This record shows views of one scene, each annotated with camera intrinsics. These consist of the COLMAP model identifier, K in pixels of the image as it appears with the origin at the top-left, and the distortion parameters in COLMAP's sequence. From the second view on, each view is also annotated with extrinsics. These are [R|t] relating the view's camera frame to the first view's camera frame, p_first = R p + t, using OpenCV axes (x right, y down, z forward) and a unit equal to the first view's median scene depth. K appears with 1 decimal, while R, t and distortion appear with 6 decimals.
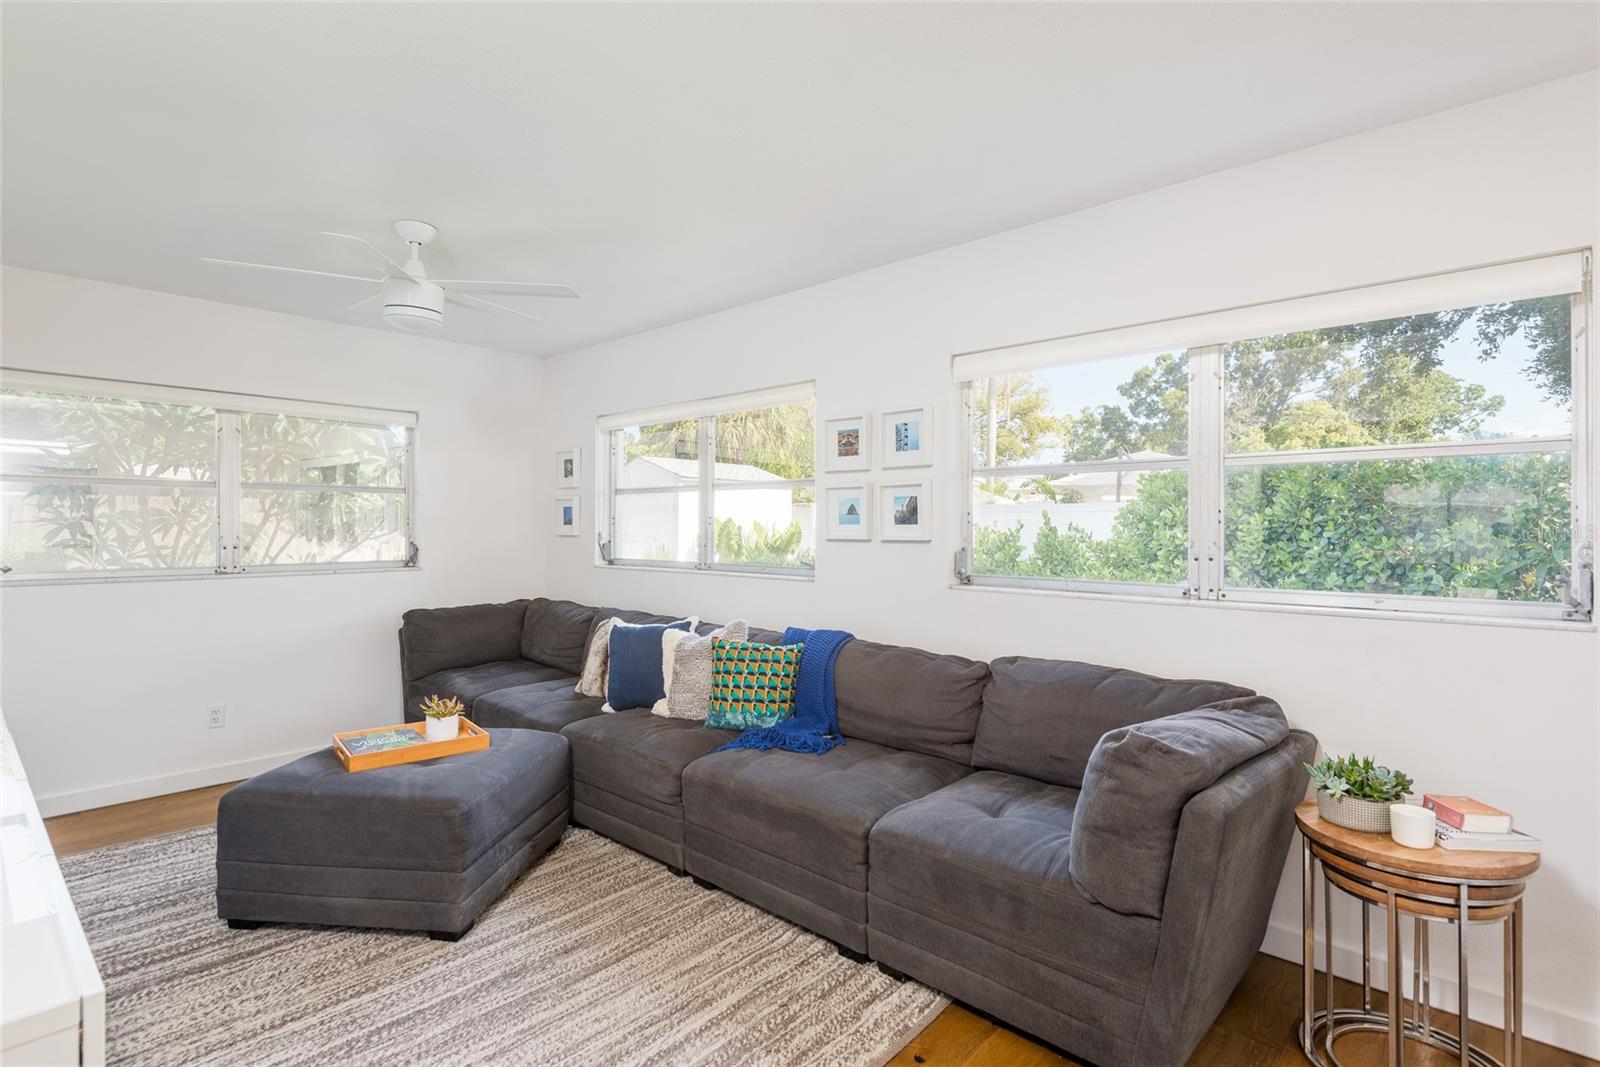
lens RADIAL K [[791.4, 0, 801.7], [0, 791.4, 530.0], [0, 0, 1]] dist [0.003706, -0.000276]
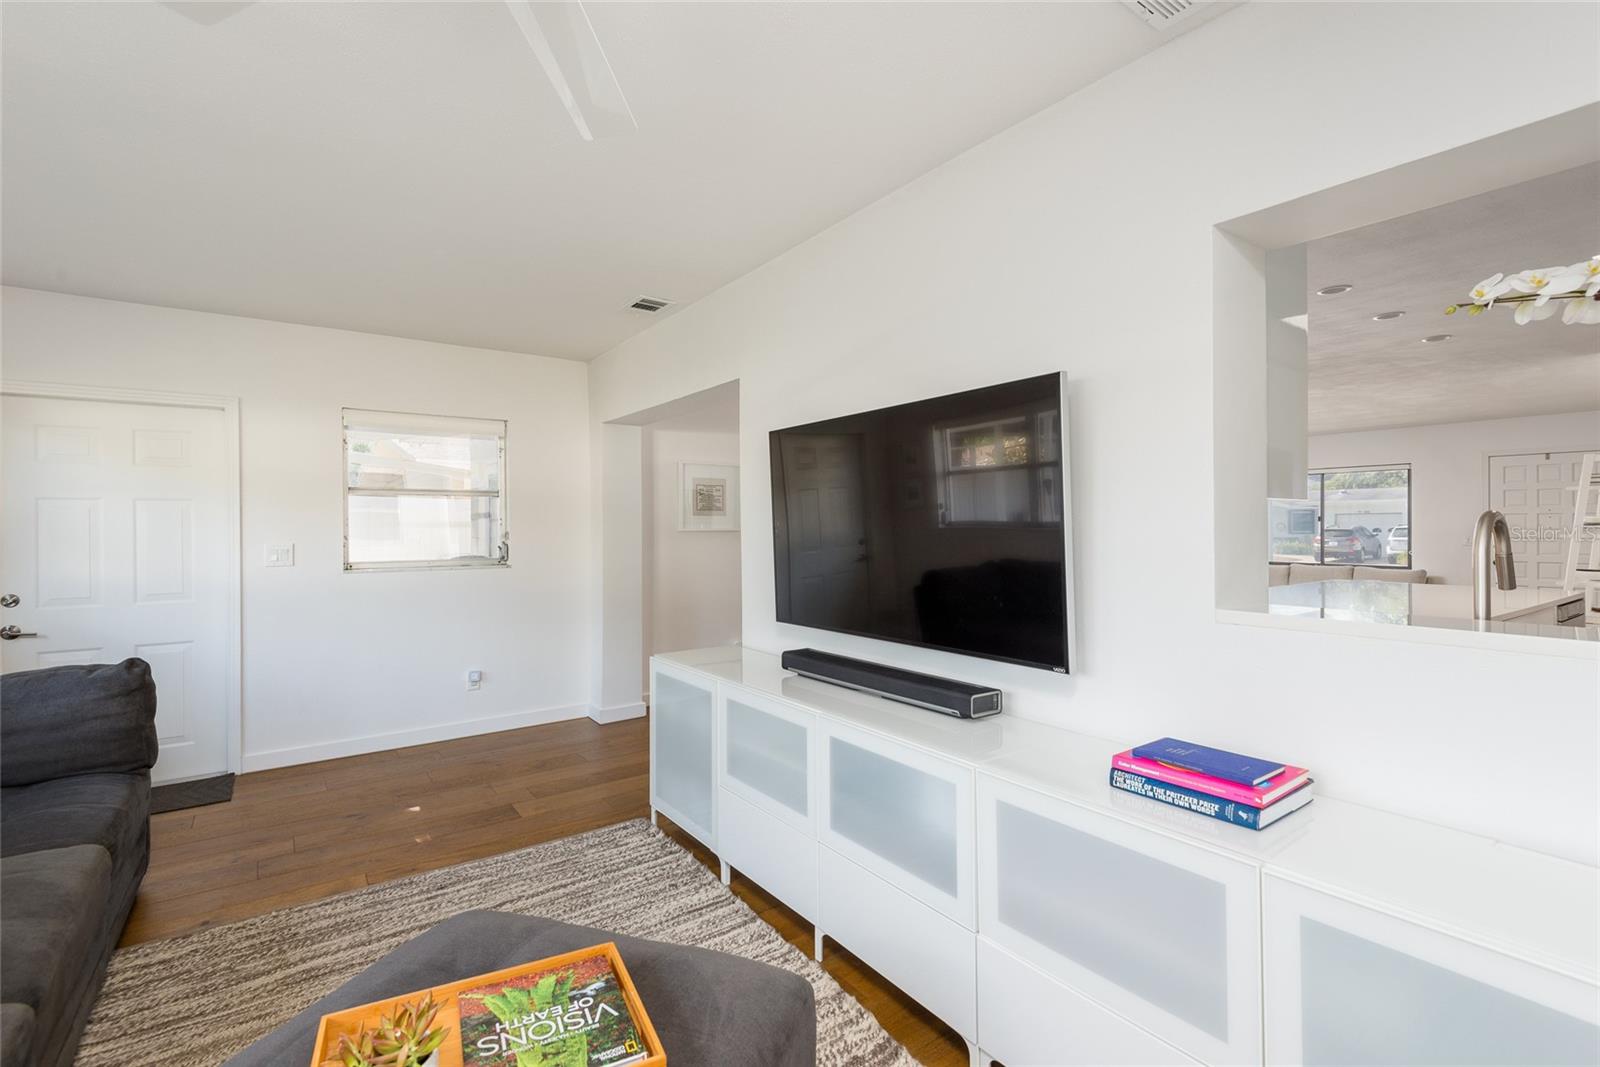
lens RADIAL K [[720.6, 0, 791.1], [0, 720.6, 519.1], [0, 0, 1]] dist [0.001823, 0.000198]
pose [[-0.976594, 0.005538, 0.215019, -0.897789], [0.005455, 0.999985, -0.000978, -0.007799], [-0.215022, 0.000217, -0.976609, 1.635149]]
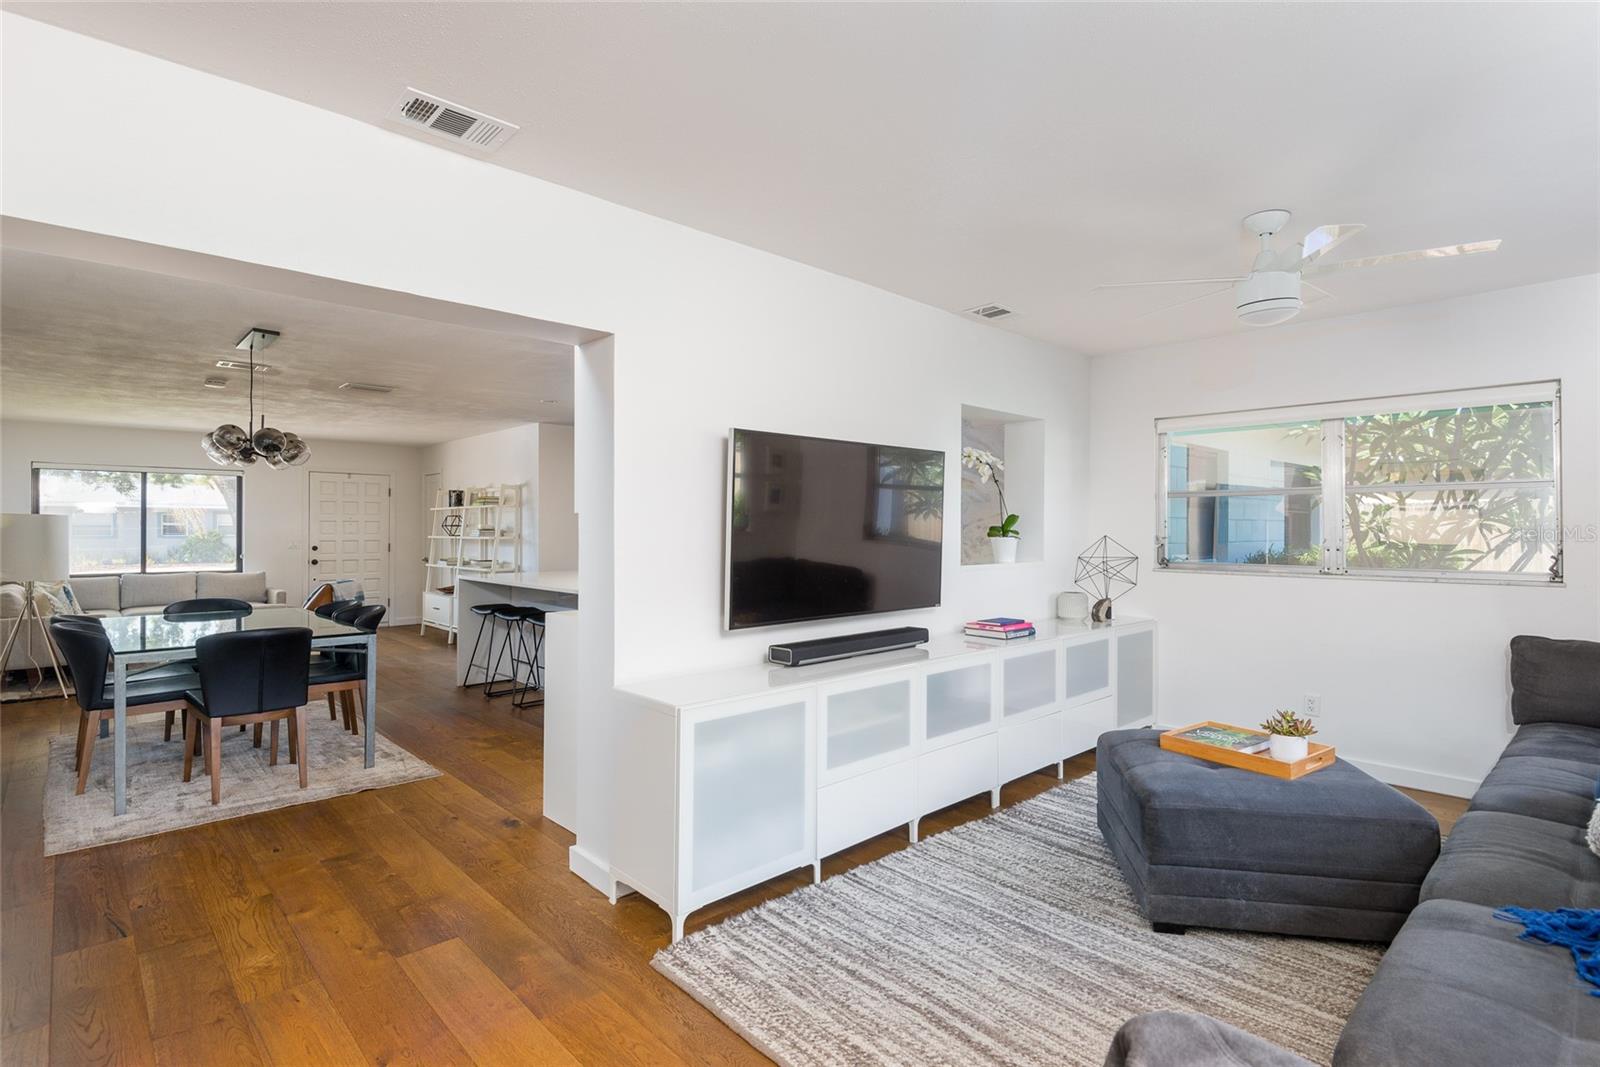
lens RADIAL K [[791.4, 0, 797.0], [0, 791.4, 528.2], [0, 0, 1]] dist [0.003706, -0.000276]
pose [[-0.080263, 0.000252, -0.996774, 0.659219], [-0.008722, 0.999962, 0.000955, -0.001958], [0.996736, 0.008770, -0.080258, 0.644569]]
